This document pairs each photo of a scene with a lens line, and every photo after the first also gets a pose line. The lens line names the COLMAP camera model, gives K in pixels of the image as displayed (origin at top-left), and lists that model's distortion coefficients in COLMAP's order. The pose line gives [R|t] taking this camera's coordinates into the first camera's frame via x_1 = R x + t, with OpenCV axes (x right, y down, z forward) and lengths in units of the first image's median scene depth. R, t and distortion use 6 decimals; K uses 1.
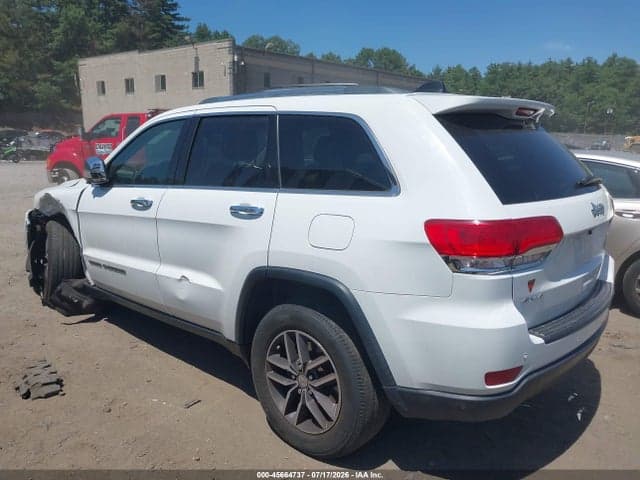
lens RADIAL K [[511.4, 0, 315.0], [0, 511.4, 242.2], [0, 0, 1]] dist [0.001167, -0.001252]
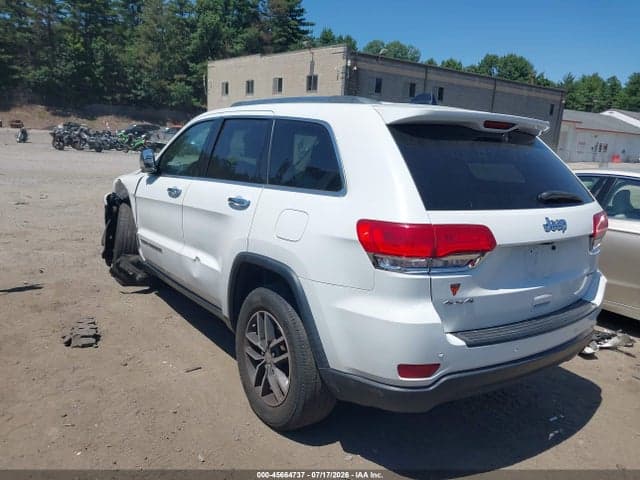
lens RADIAL K [[511.4, 0, 315.0], [0, 511.4, 242.2], [0, 0, 1]] dist [0.001167, -0.001252]
pose [[0.974337, 0.088161, -0.207109, 0.204965], [-0.089857, 0.995954, 0.001223, 0.007275], [0.206379, 0.017418, 0.978317, -0.055176]]
